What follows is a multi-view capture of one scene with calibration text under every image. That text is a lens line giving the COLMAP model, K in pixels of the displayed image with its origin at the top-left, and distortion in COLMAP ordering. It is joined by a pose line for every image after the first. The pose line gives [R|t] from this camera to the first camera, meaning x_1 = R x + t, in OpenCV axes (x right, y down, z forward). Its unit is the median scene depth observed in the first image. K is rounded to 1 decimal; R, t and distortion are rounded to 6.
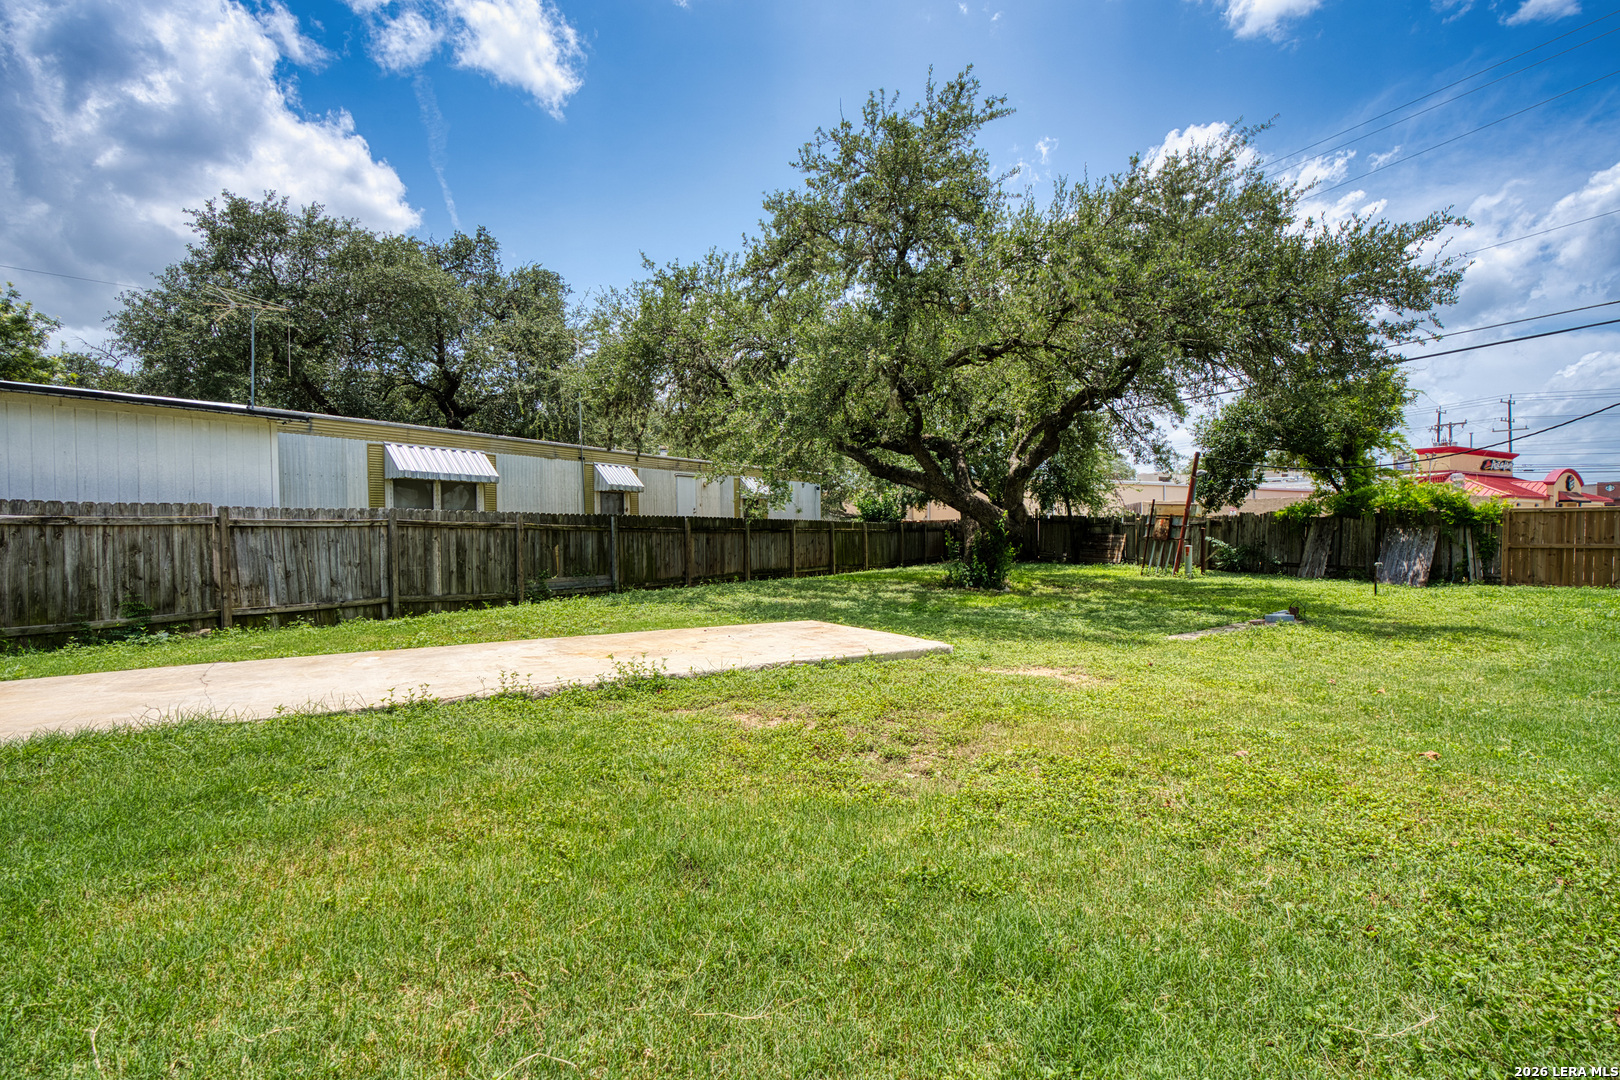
lens RADIAL K [[760.0, 0, 806.8], [0, 760.0, 541.2], [0, 0, 1]] dist [0.002396, -0.000187]
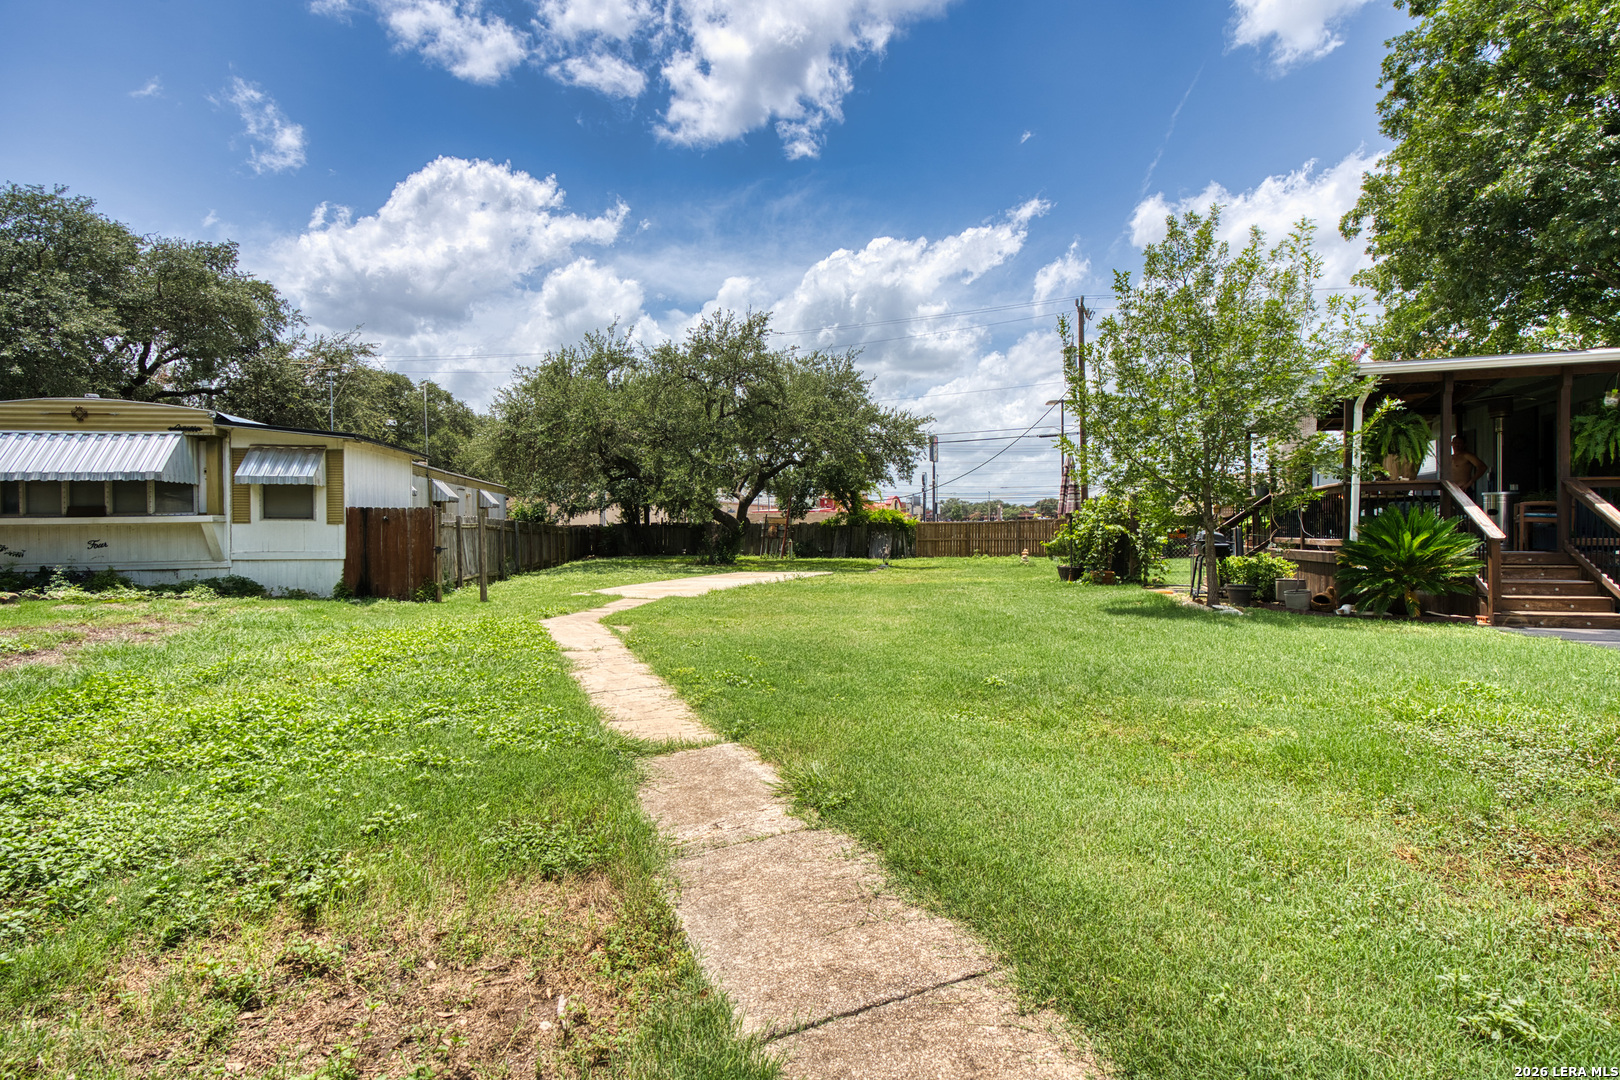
lens RADIAL K [[802.8, 0, 819.2], [0, 802.8, 533.8], [0, 0, 1]] dist [-0.004743, -0.000204]
pose [[0.744808, 0.000695, 0.667279, -0.895290], [0.011017, 0.999850, -0.013338, 0.018532], [-0.667188, 0.017286, 0.744689, -0.565891]]
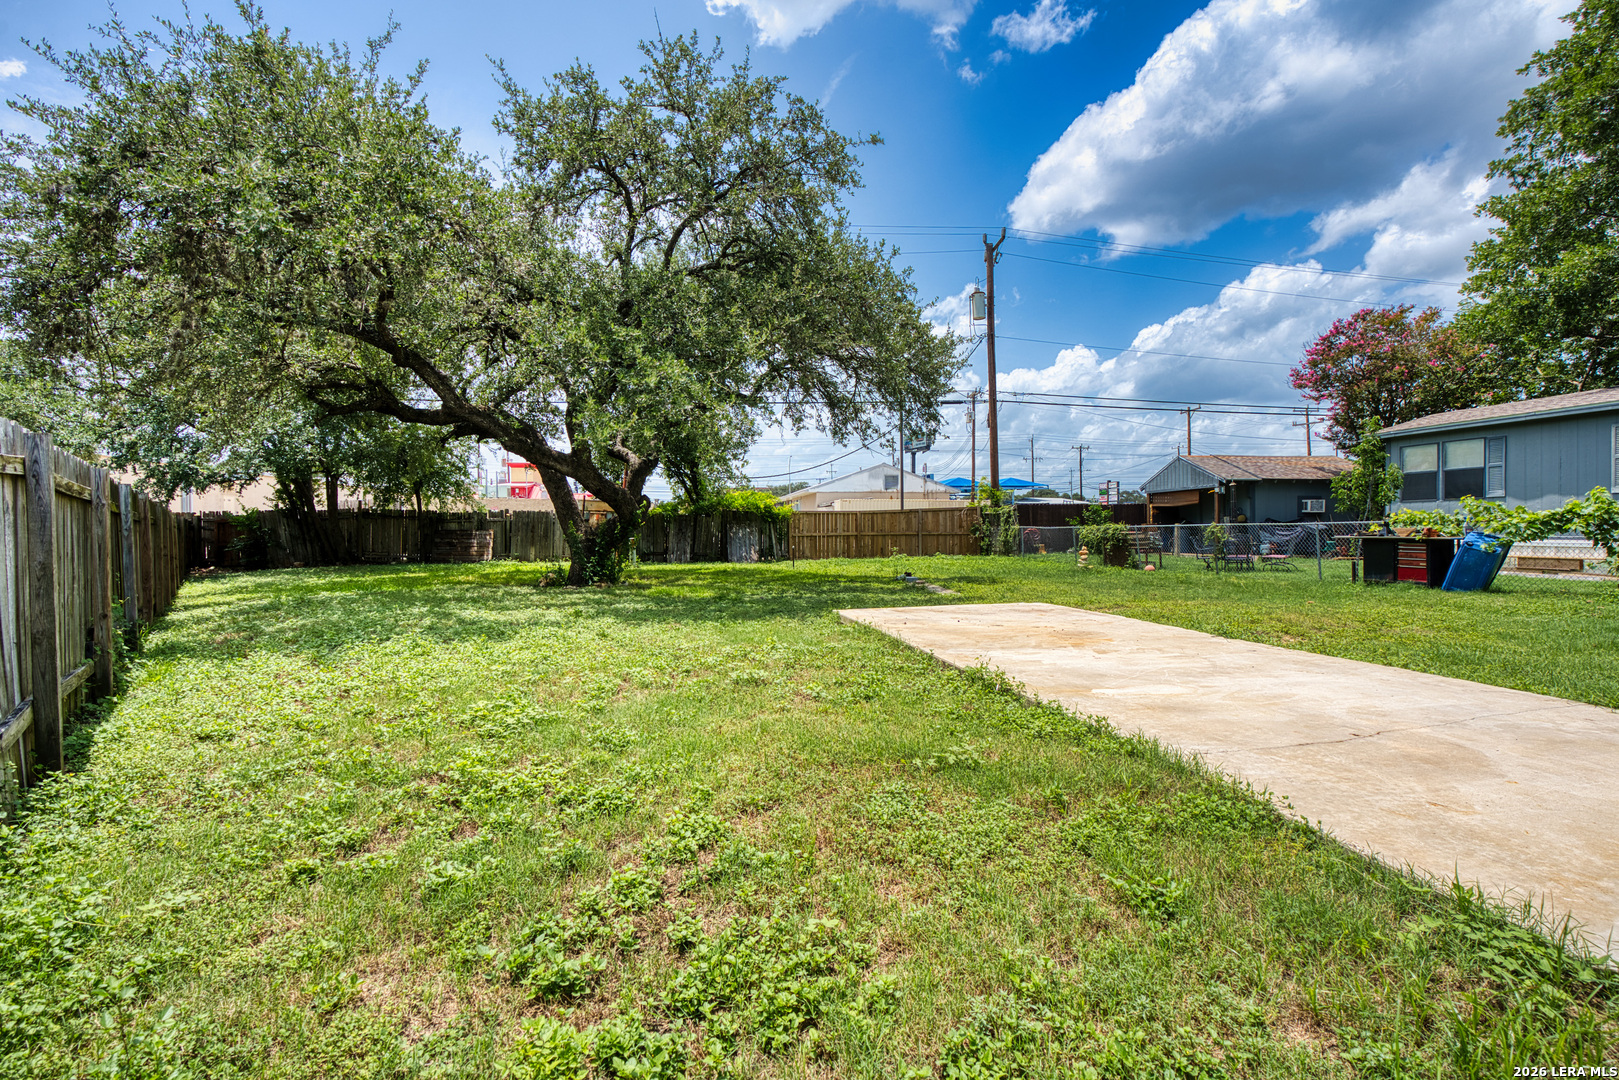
lens RADIAL K [[759.5, 0, 805.8], [0, 759.5, 537.8], [0, 0, 1]] dist [0.002396, -0.000187]
pose [[0.354354, -0.010564, 0.935052, -0.574518], [0.019408, 0.999804, 0.003940, 0.007192], [-0.934910, 0.016751, 0.354490, 0.469674]]
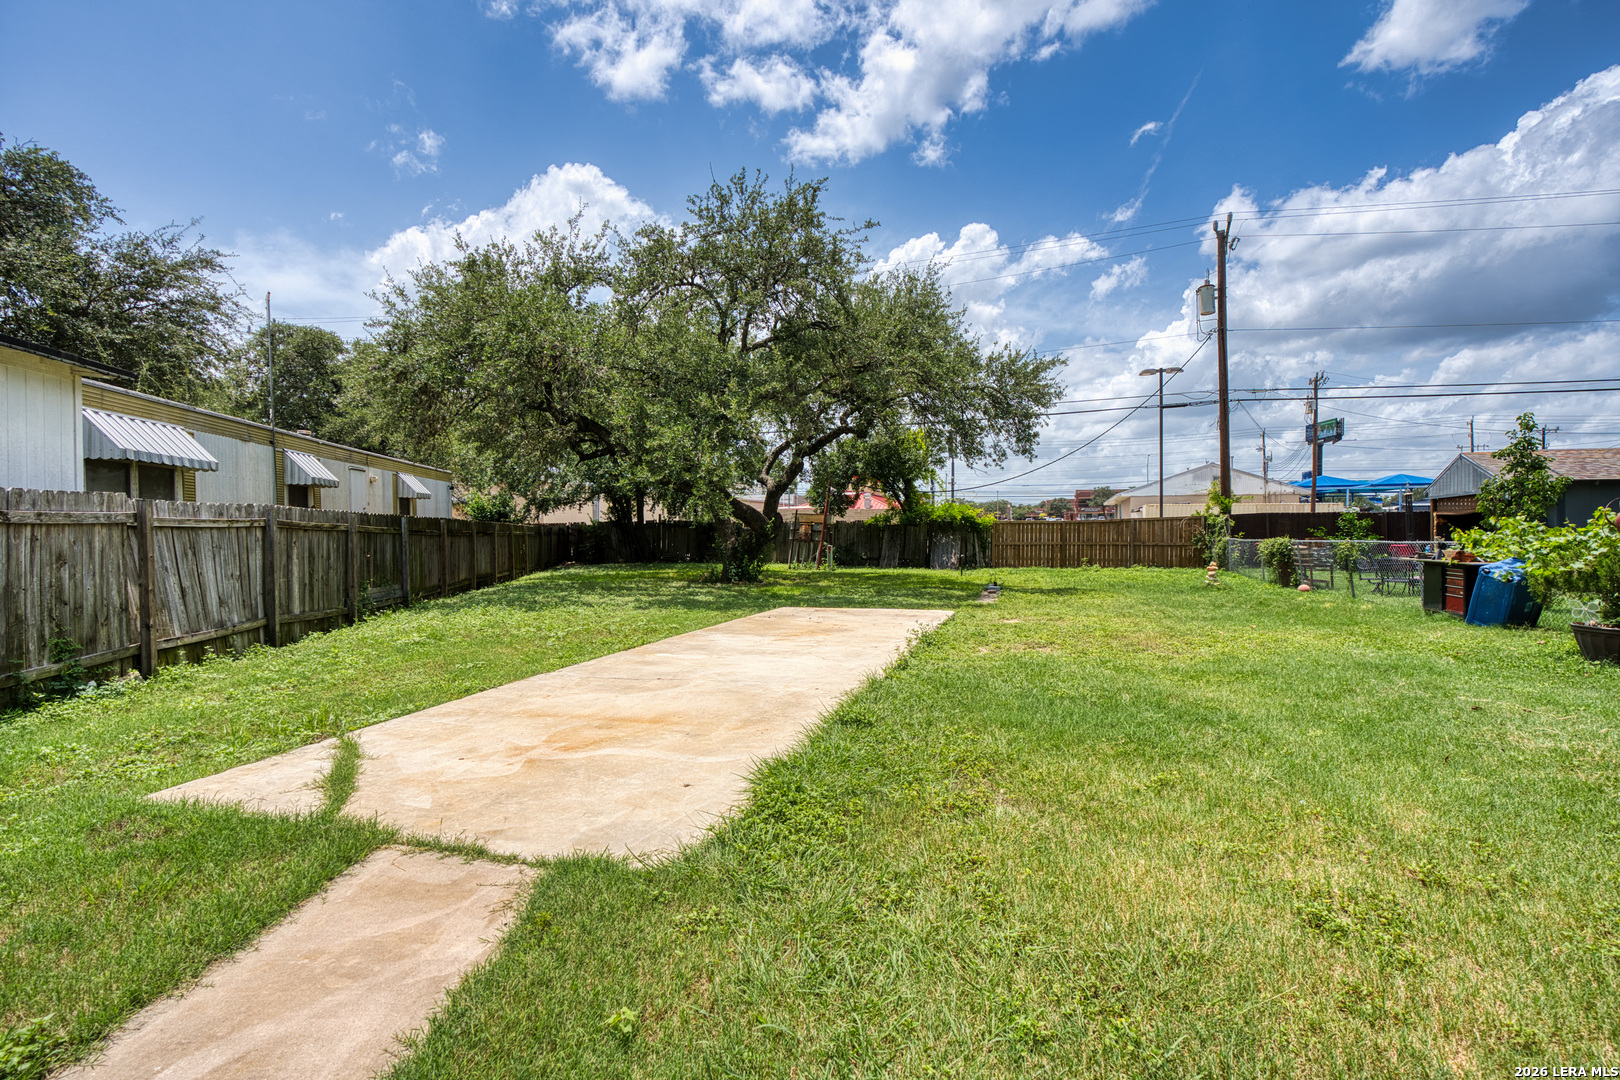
lens RADIAL K [[760.0, 0, 810.0], [0, 760.0, 541.4], [0, 0, 1]] dist [0.002396, -0.000187]
pose [[0.752455, -0.004967, 0.658624, -0.503984], [0.008058, 0.999966, -0.001664, 0.000489], [-0.658594, 0.006559, 0.752470, 0.036128]]
